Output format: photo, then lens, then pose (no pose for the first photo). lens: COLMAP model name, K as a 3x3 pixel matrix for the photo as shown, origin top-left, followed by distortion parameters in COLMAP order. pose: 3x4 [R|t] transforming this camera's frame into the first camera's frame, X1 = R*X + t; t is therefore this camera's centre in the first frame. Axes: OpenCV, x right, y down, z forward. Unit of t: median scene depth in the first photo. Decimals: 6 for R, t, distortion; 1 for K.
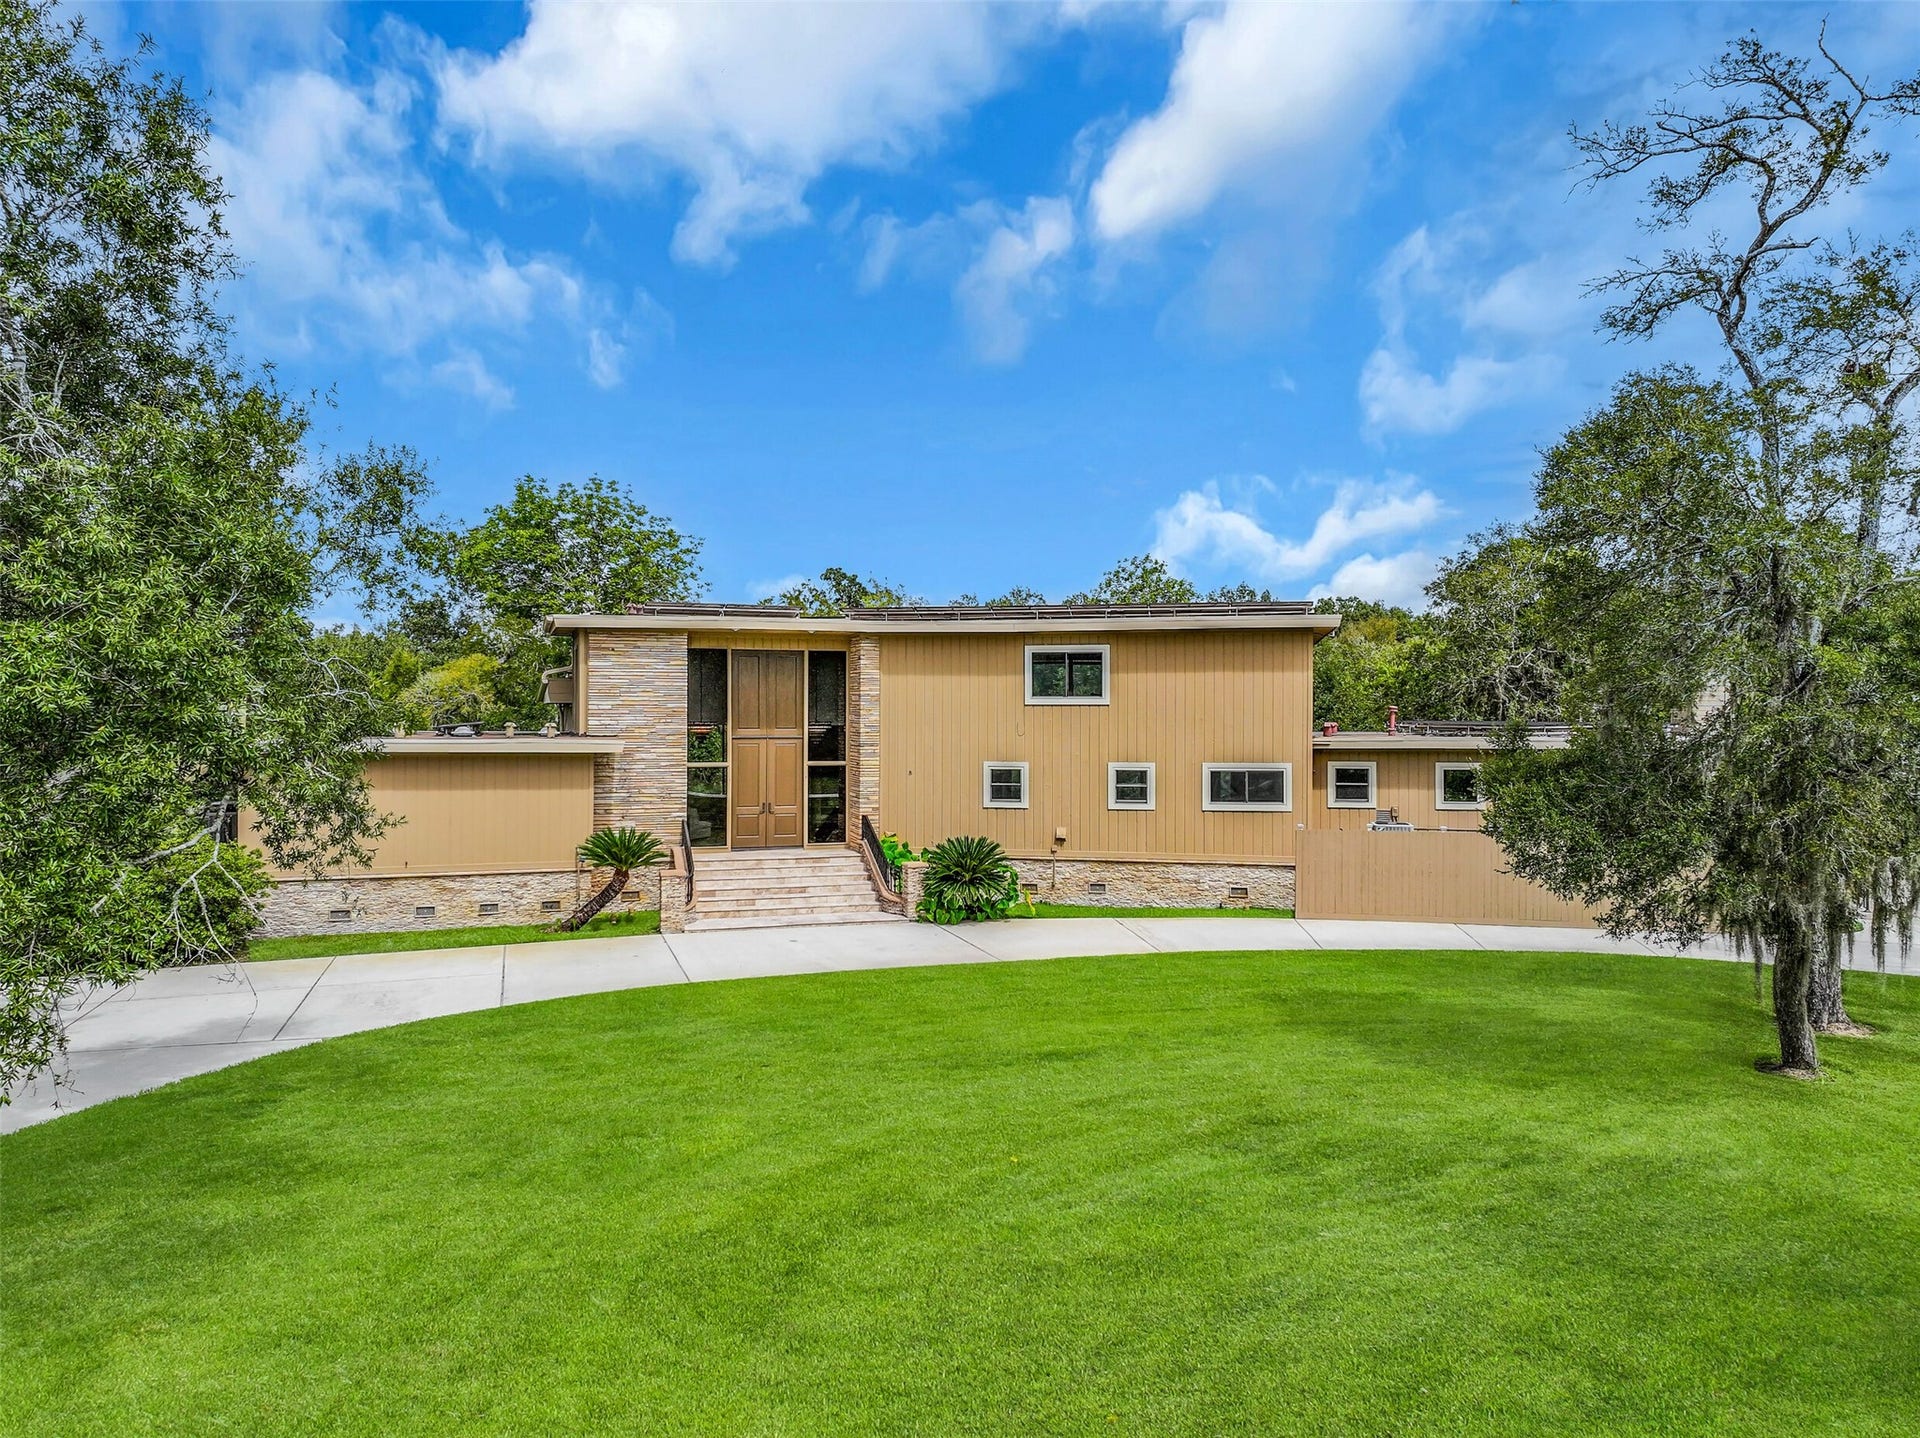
lens RADIAL K [[1401.0, 0, 977.6], [0, 1401.0, 718.0], [0, 0, 1]] dist [0.000805, 0.000945]
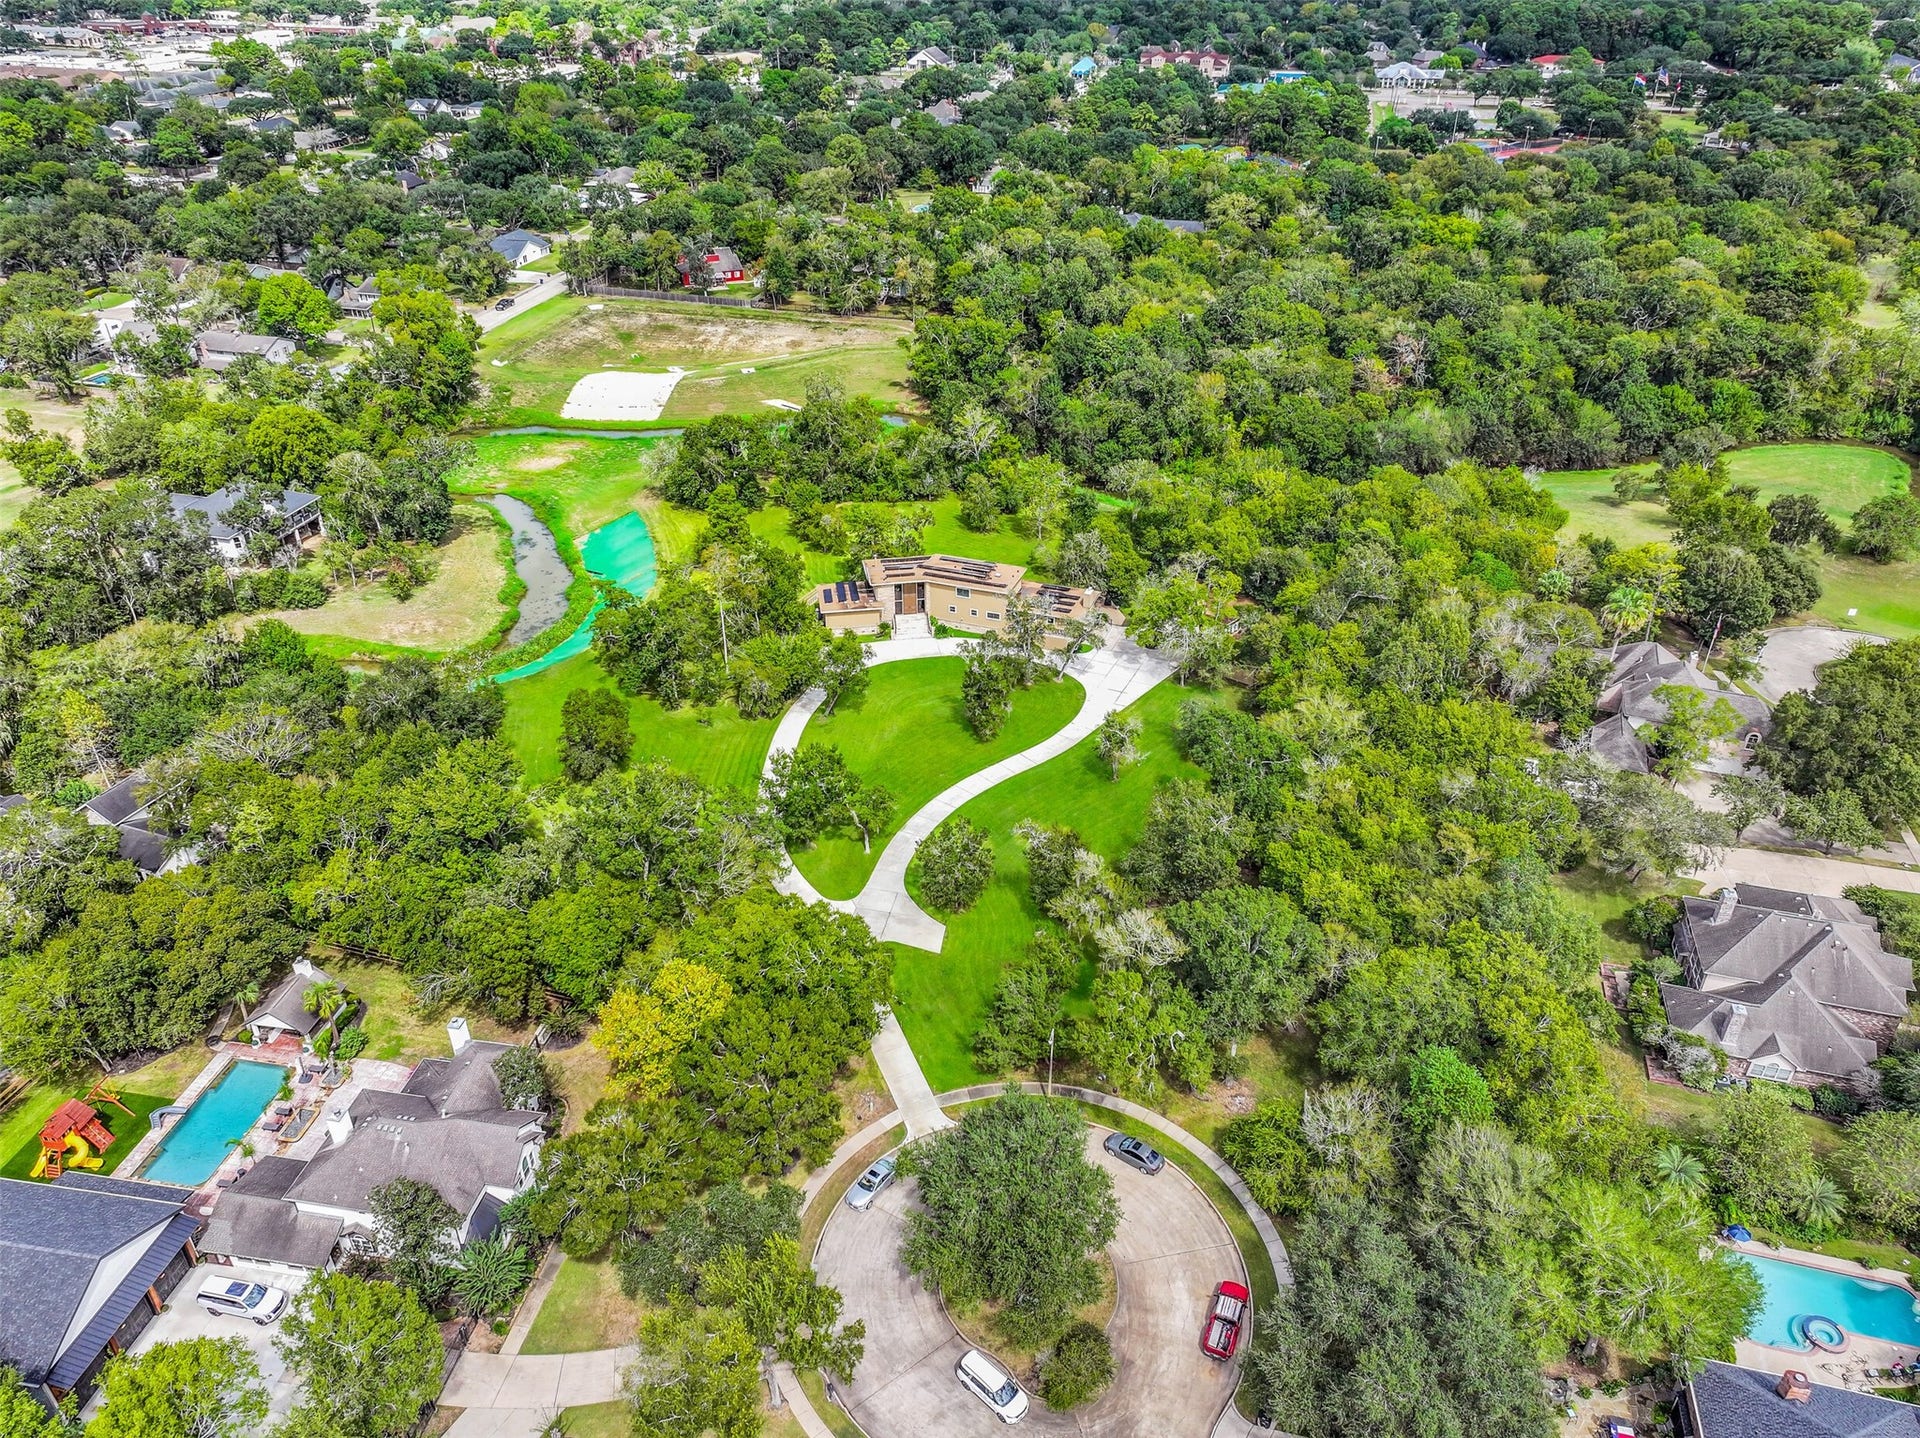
lens RADIAL K [[1352.3, 0, 957.9], [0, 1352.3, 722.8], [0, 0, 1]] dist [-0.003089, 0.015306]
pose [[0.985520, 0.086696, -0.145717, 0.851753], [-0.001476, 0.863753, 0.503913, -2.236875], [0.169551, -0.496402, 0.851374, -3.720278]]
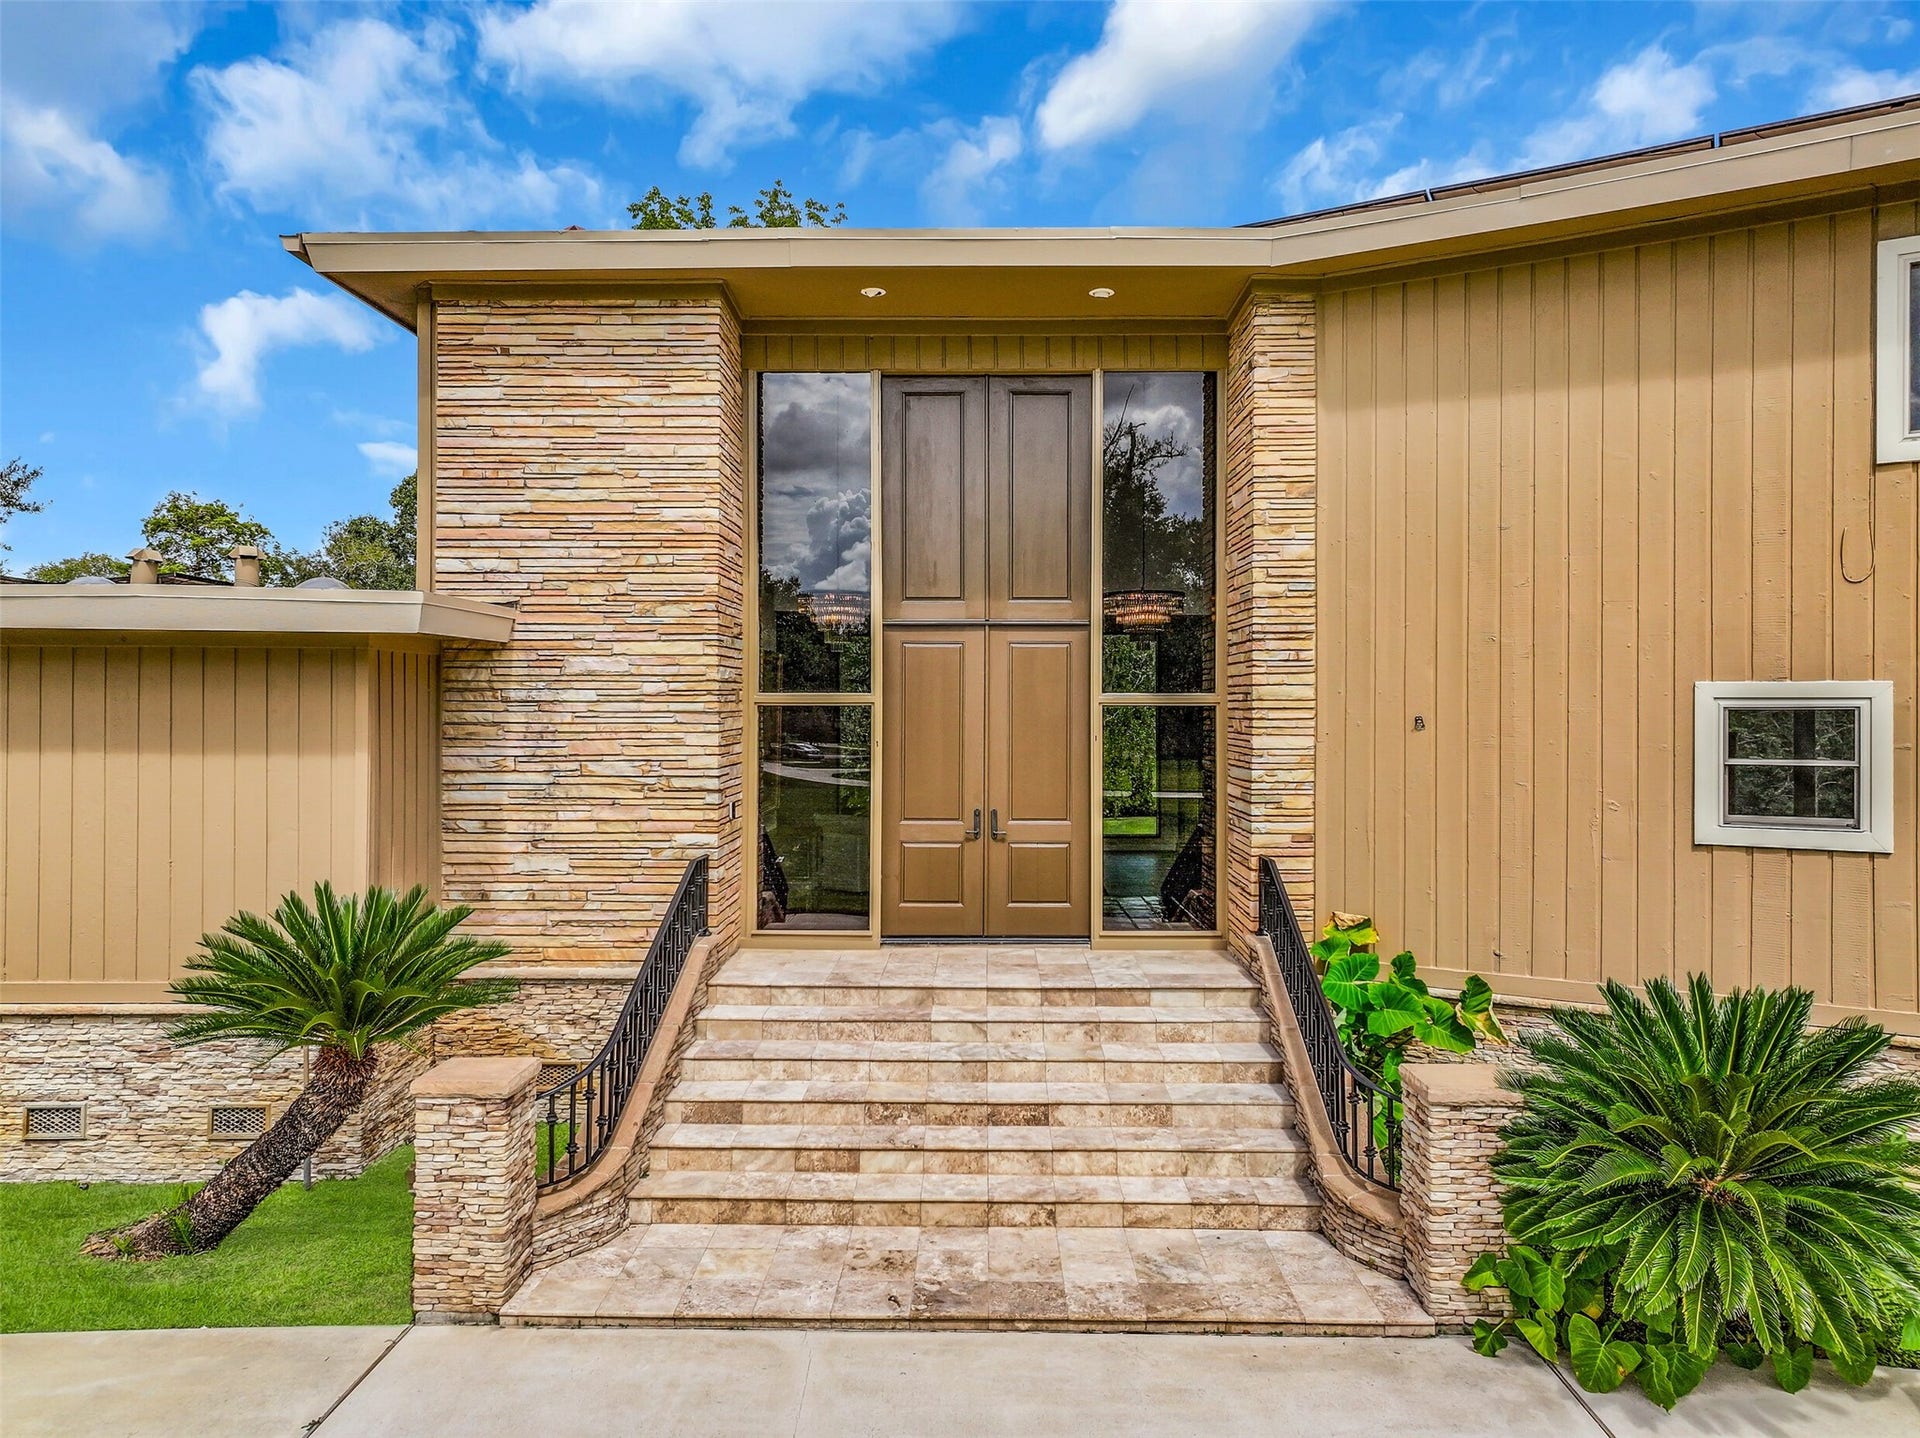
lens RADIAL K [[1352.3, 0, 956.6], [0, 1352.3, 713.1], [0, 0, 1]] dist [-0.003089, 0.015306]
pose [[0.942015, -0.001751, -0.335568, -0.044766], [-0.000757, 0.999973, -0.007342, 0.039892], [0.335571, 0.007170, 0.941988, 0.700105]]
